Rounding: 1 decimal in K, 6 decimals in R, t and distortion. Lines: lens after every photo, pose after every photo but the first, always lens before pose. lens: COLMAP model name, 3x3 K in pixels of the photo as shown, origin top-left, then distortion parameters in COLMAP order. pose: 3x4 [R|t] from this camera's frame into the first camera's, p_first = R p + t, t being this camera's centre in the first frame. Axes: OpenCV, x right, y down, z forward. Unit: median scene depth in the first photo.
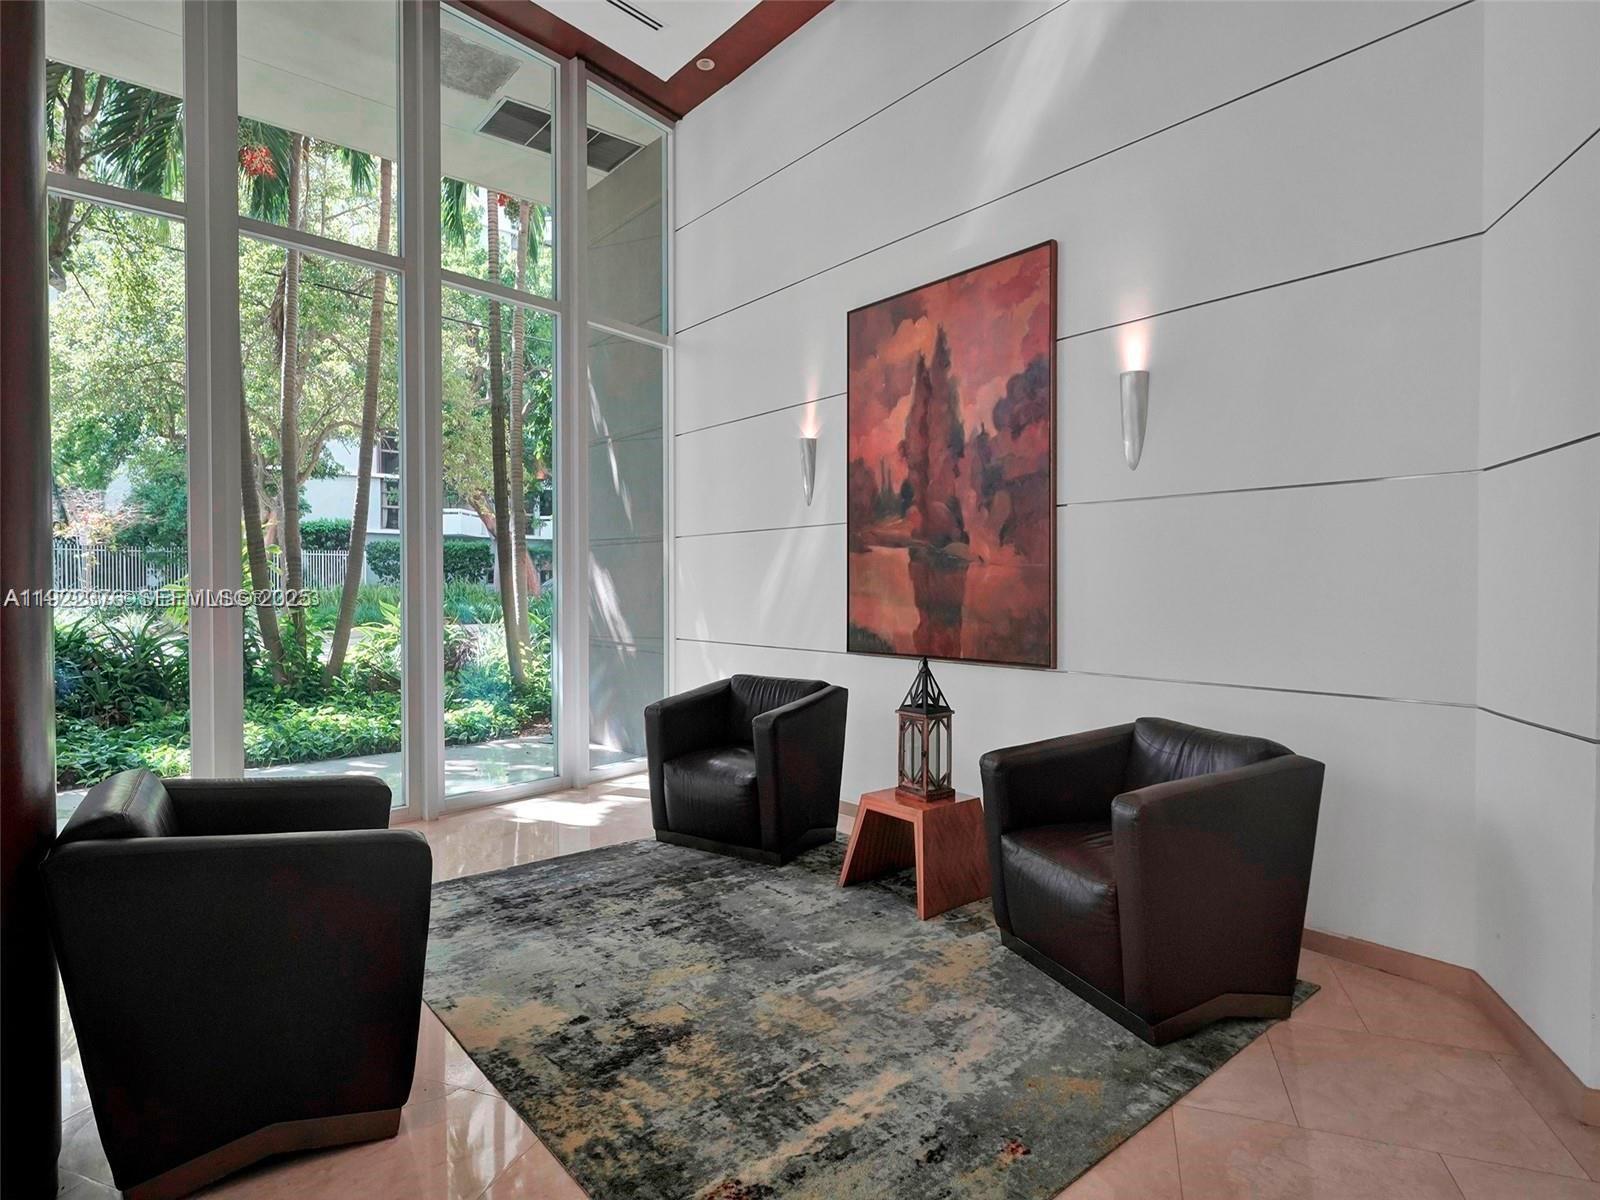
lens RADIAL K [[874.8, 0, 798.4], [0, 874.8, 601.2], [0, 0, 1]] dist [0.007543, 0.000425]
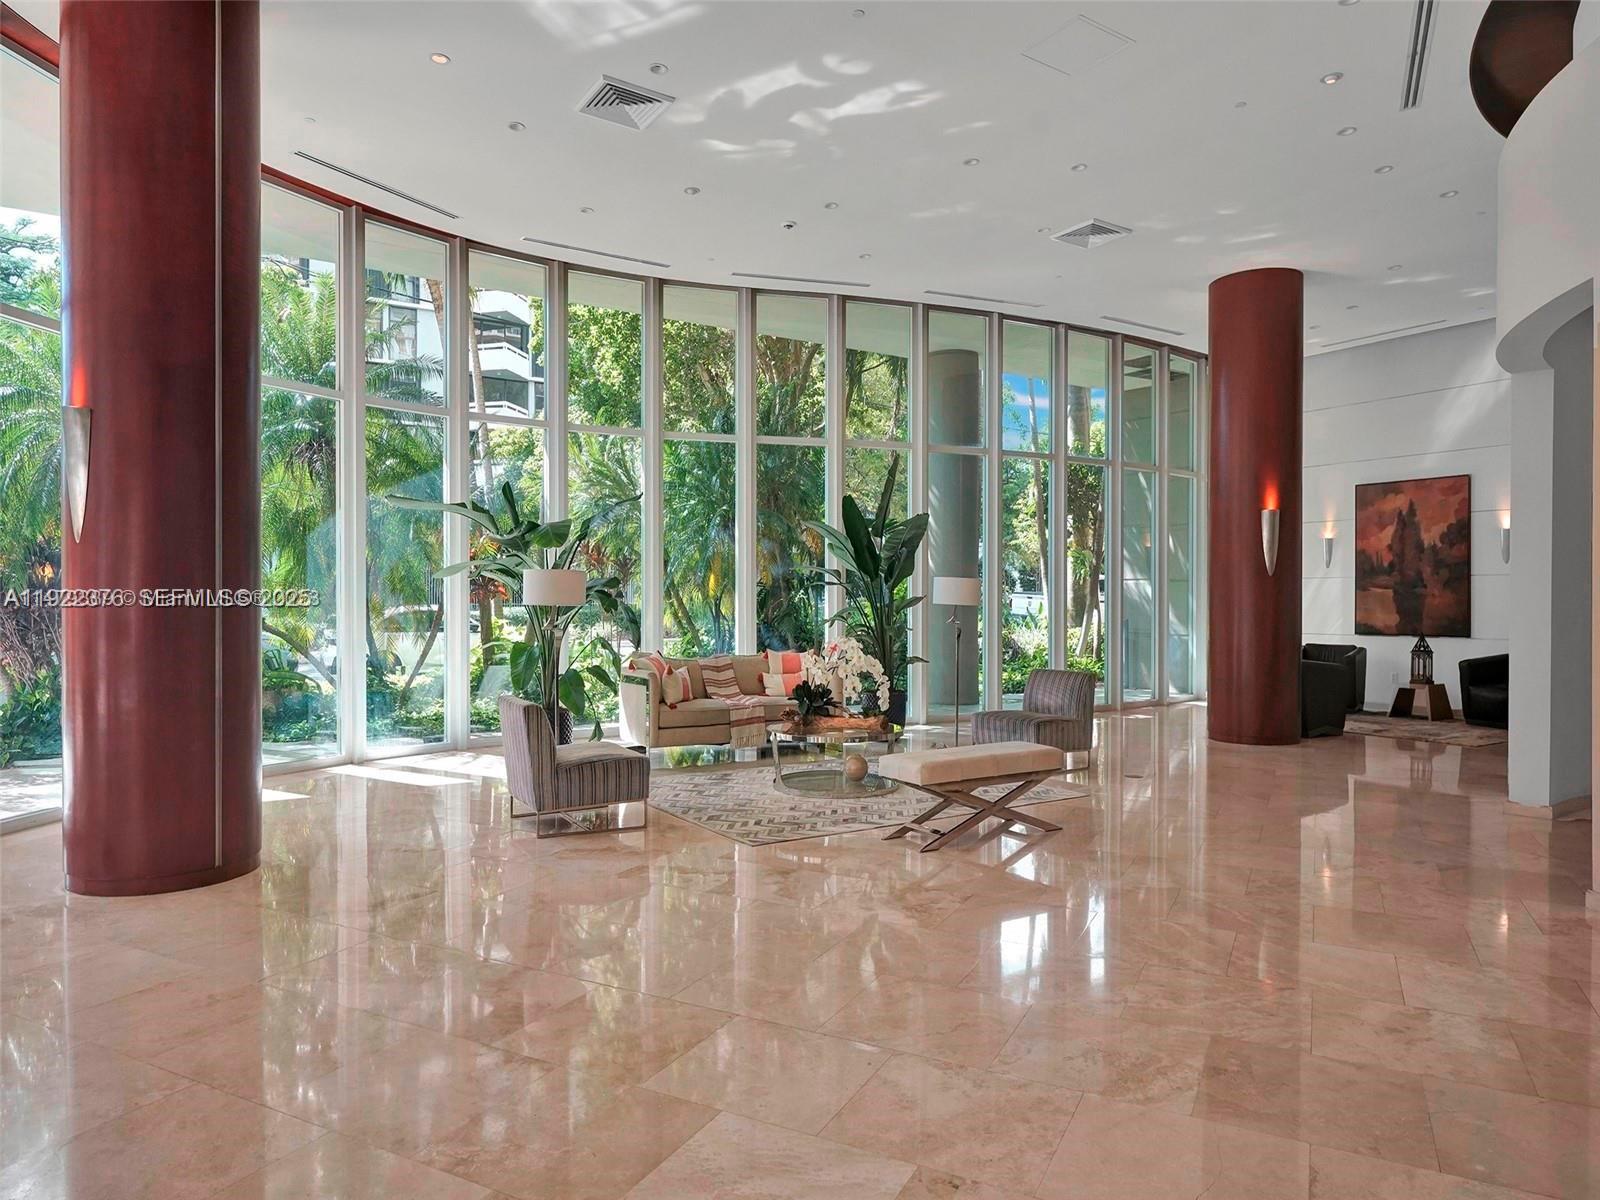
lens RADIAL K [[1015.4, 0, 798.0], [0, 1015.4, 602.9], [0, 0, 1]] dist [-0.005778, -0.002401]
pose [[0.992271, -0.000260, -0.124092, -1.197779], [-0.001677, 0.999878, -0.015501, 0.022359], [0.124081, 0.015589, 0.992150, -2.034591]]
